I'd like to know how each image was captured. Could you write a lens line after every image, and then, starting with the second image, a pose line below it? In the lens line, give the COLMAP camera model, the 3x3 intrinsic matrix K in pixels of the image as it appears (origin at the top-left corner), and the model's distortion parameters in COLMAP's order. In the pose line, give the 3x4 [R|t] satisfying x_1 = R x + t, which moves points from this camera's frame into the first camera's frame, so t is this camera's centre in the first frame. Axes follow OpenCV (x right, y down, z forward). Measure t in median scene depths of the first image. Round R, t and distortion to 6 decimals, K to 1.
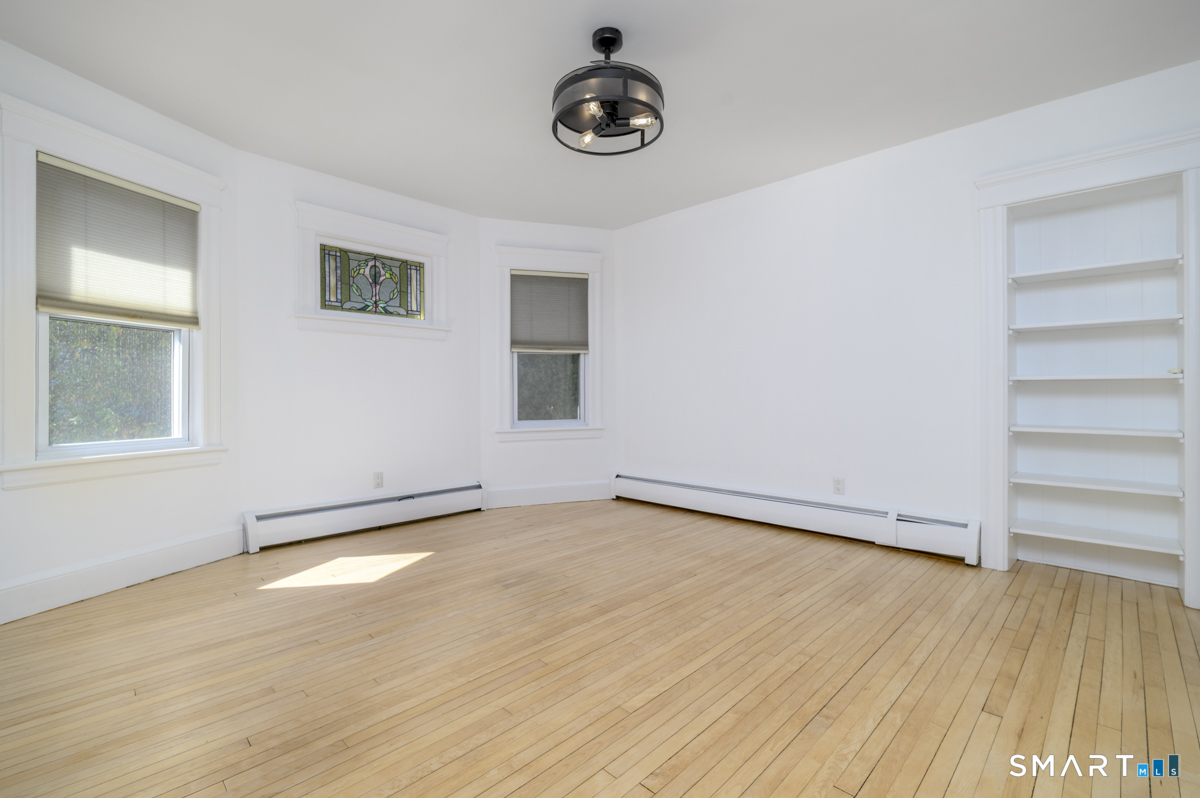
lens RADIAL K [[526.5, 0, 596.4], [0, 526.5, 394.5], [0, 0, 1]] dist [0.000810, -0.000225]
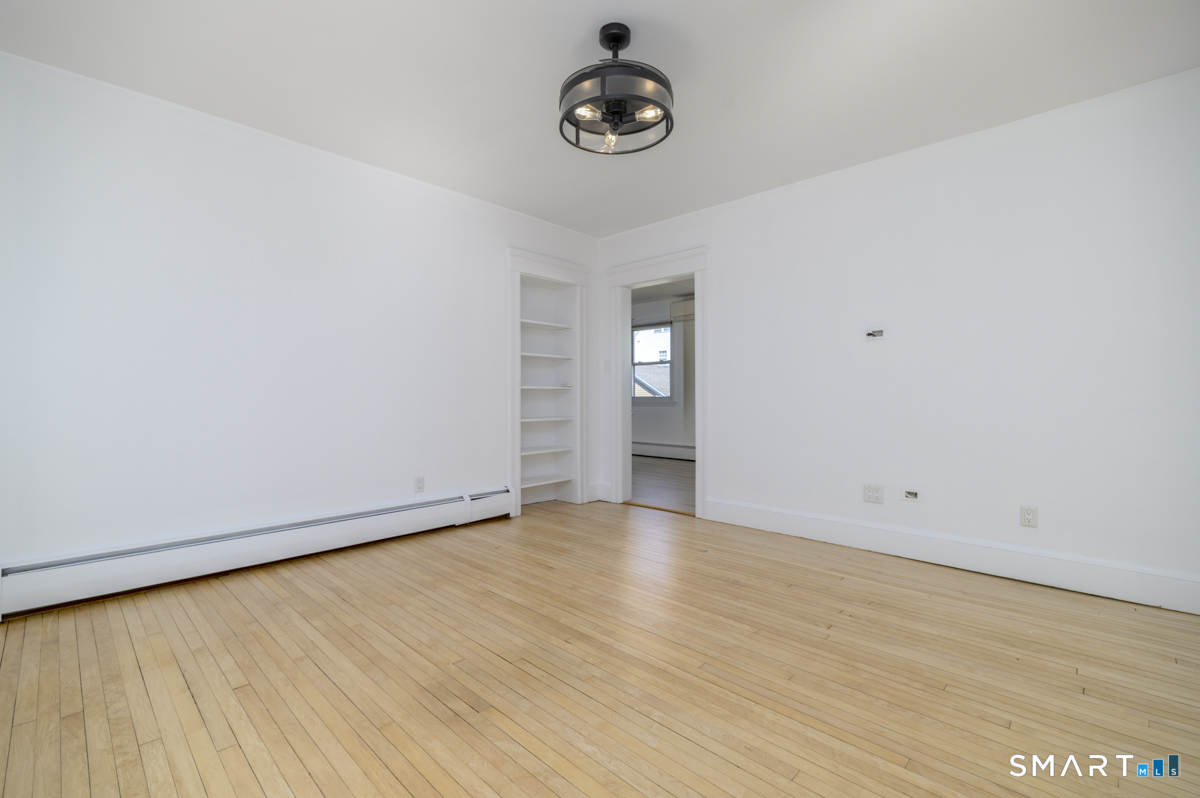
lens RADIAL K [[526.5, 0, 596.4], [0, 526.5, 394.5], [0, 0, 1]] dist [0.000810, -0.000225]
pose [[-0.010086, 0.005061, 0.999936, -0.851521], [0.002131, 0.999985, -0.005040, 0.000479], [-0.999947, 0.002080, -0.010097, 0.938205]]
